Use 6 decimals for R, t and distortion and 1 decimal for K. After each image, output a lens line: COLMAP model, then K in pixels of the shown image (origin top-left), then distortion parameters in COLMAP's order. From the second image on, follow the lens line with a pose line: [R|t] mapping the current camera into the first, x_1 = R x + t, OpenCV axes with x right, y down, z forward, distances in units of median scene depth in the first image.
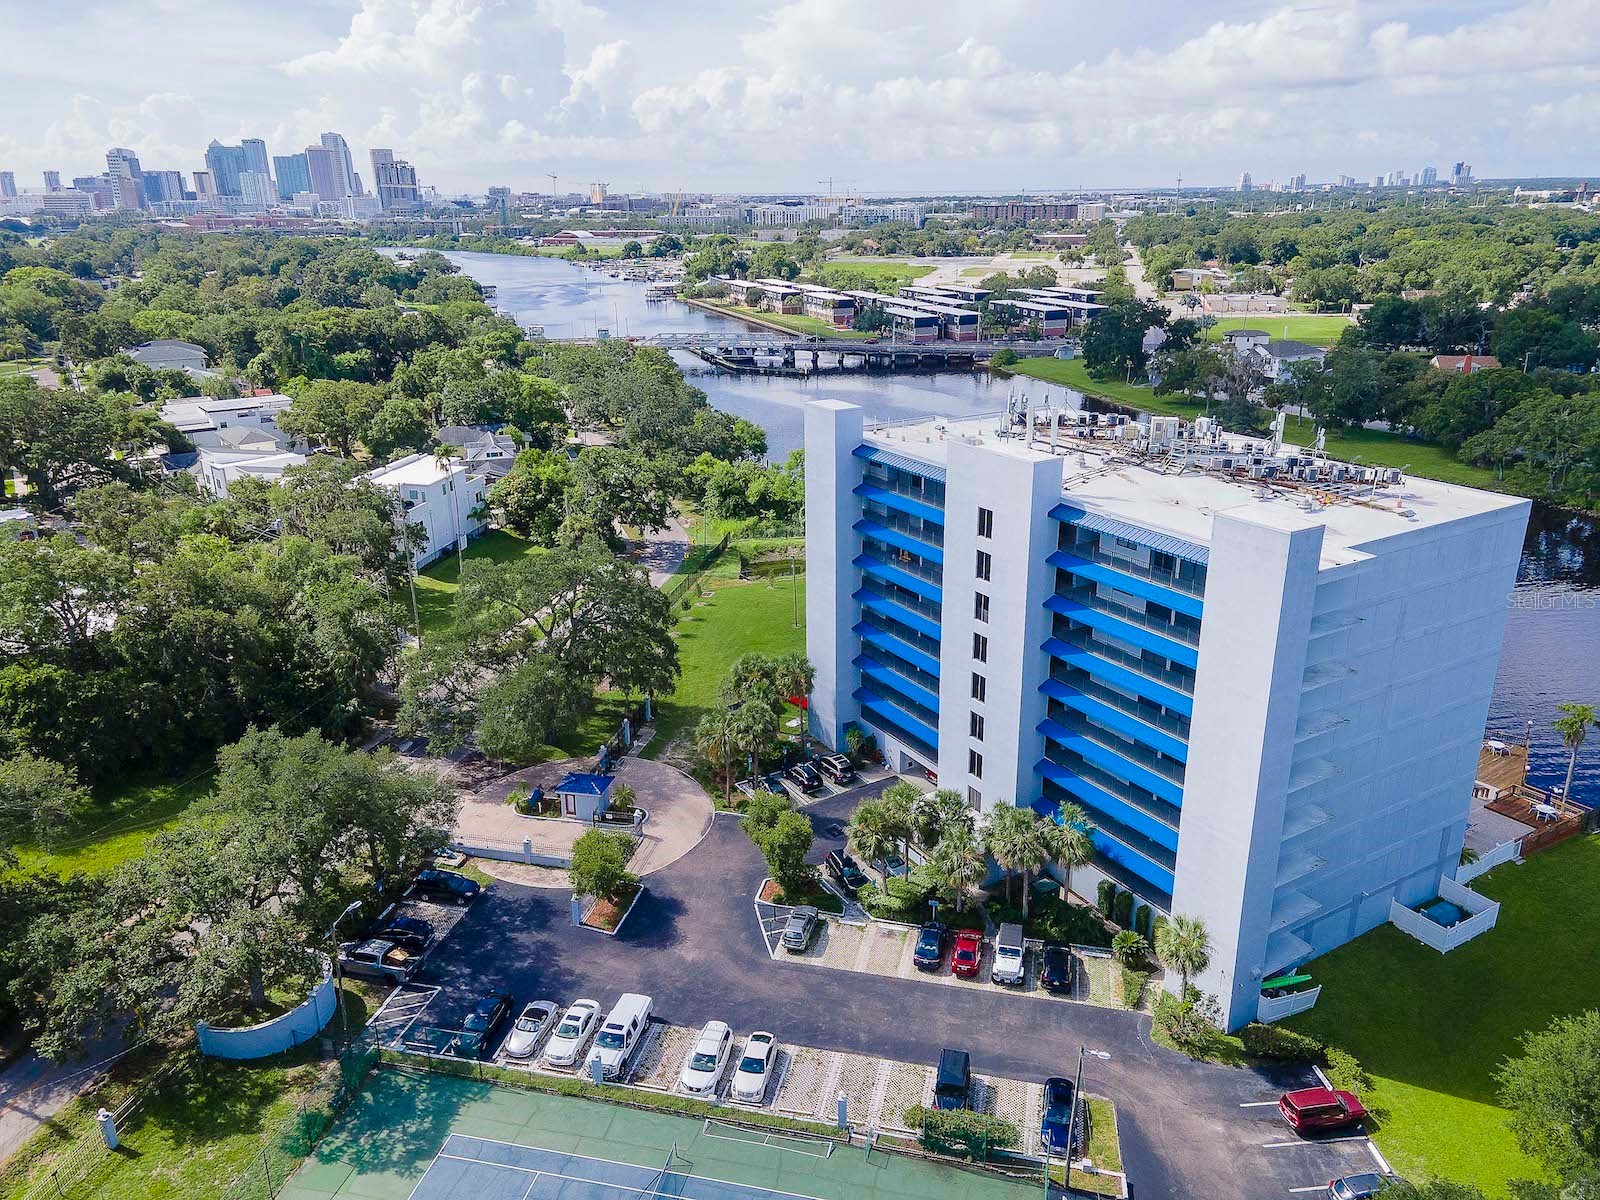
lens RADIAL K [[1154.5, 0, 806.1], [0, 1154.5, 595.5], [0, 0, 1]] dist [0.042203, 0.011997]
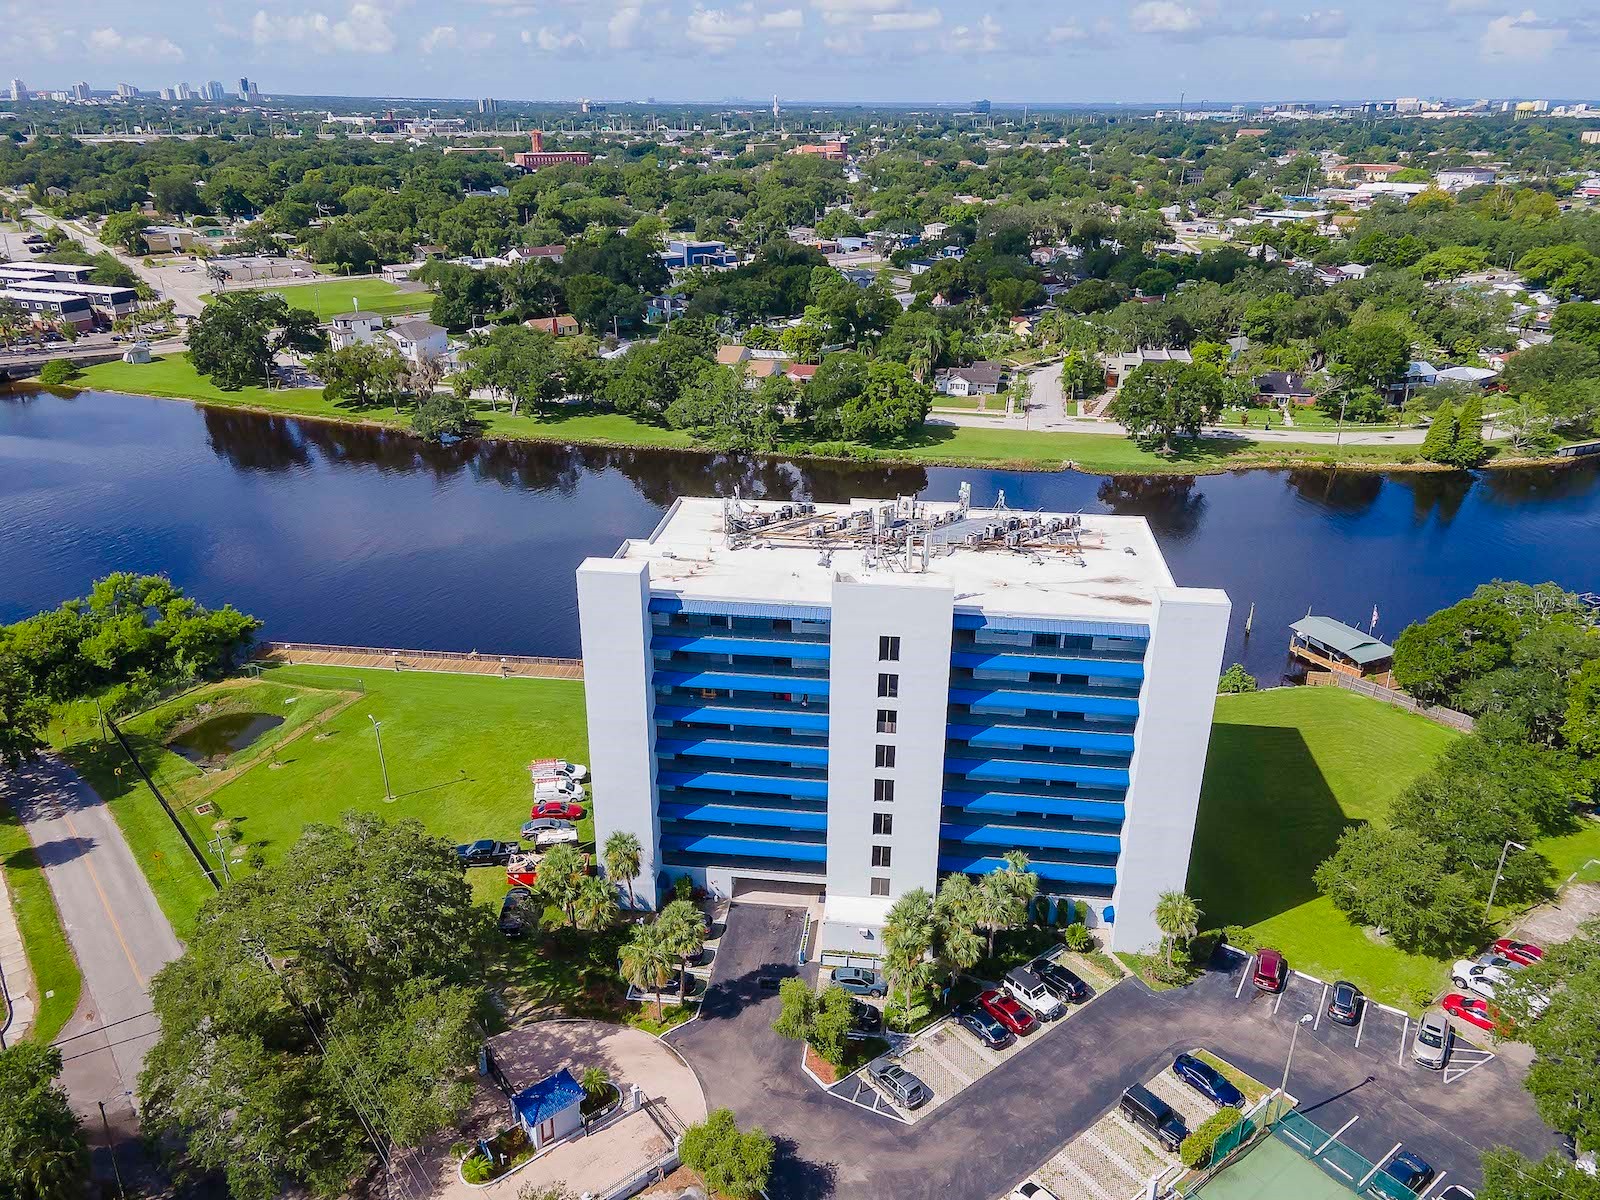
lens RADIAL K [[1154.5, 0, 804.9], [0, 1154.5, 605.9], [0, 0, 1]] dist [0.042203, 0.011997]
pose [[0.621856, -0.300391, 0.723229, -0.522166], [0.246619, 0.951637, 0.183209, -0.250936], [-0.743286, 0.064433, 0.665863, 0.270008]]
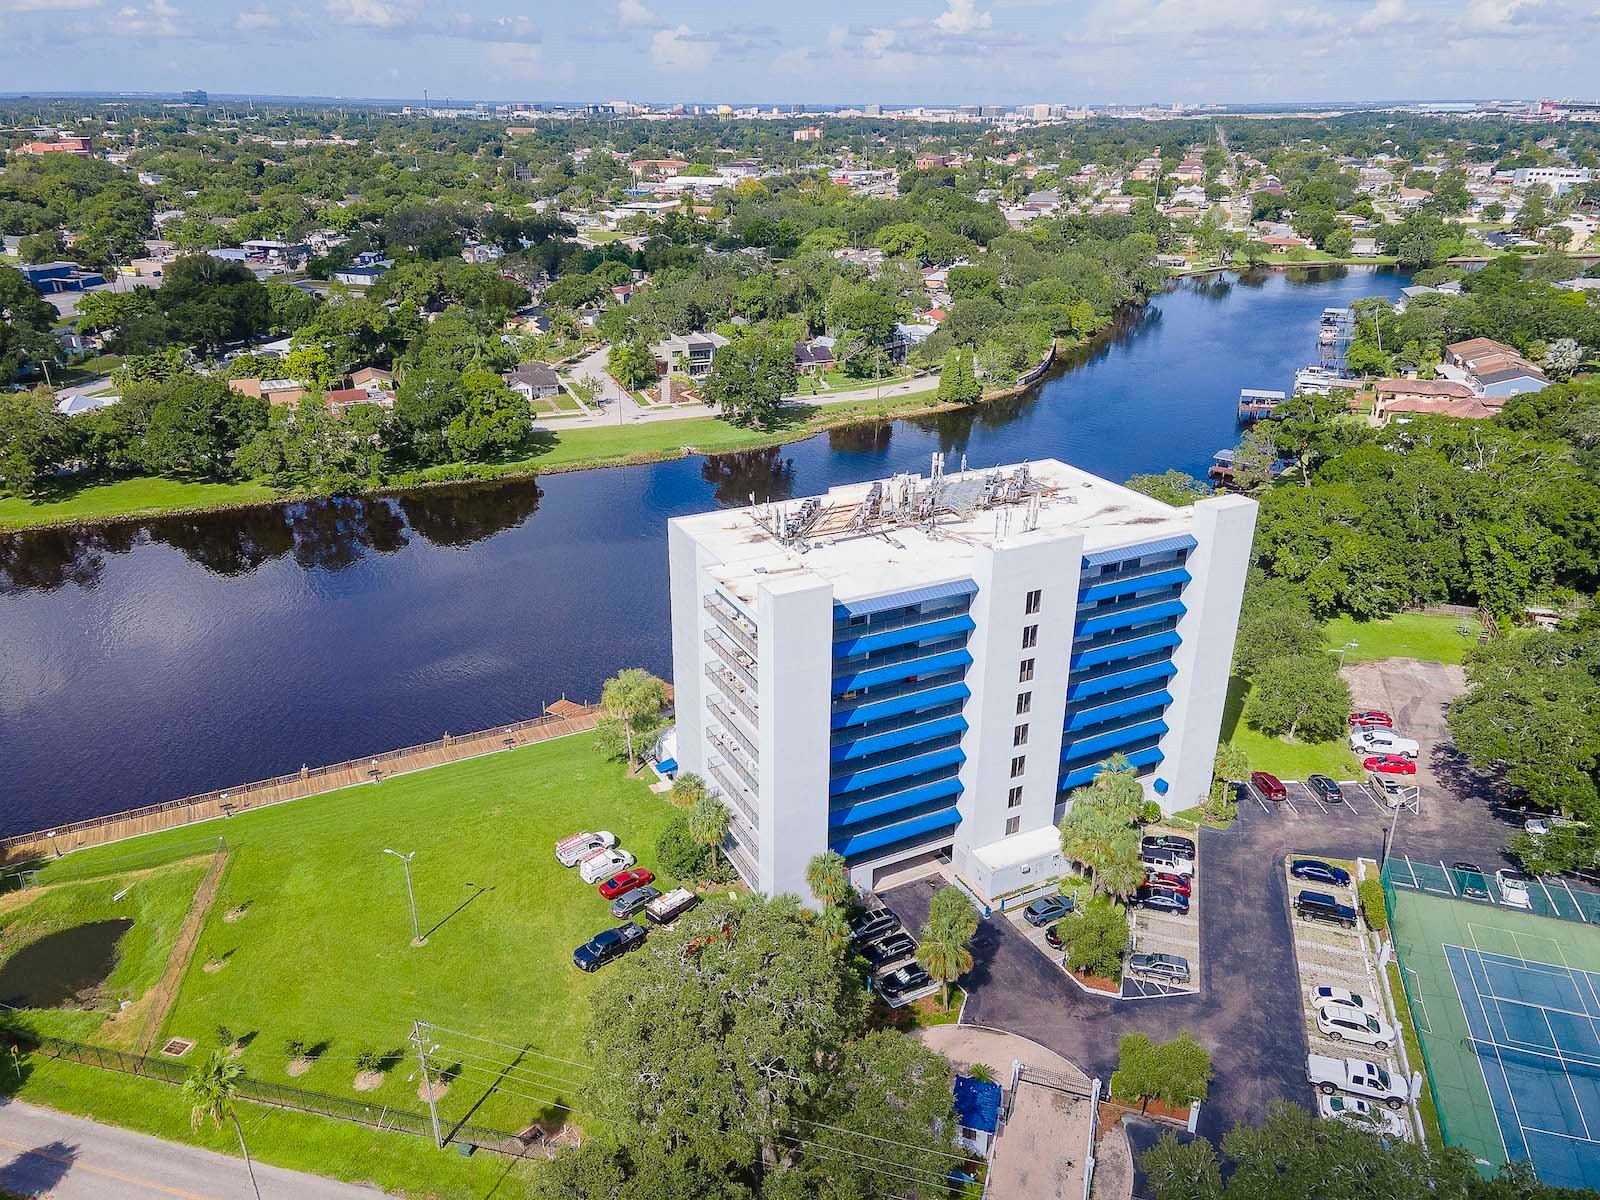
lens RADIAL K [[1154.5, 0, 810.5], [0, 1154.5, 603.4], [0, 0, 1]] dist [0.042203, 0.011997]
pose [[0.074480, -0.385985, 0.919493, -0.747231], [0.323233, 0.881618, 0.343904, -0.426642], [-0.943384, 0.271597, 0.190426, 0.784875]]
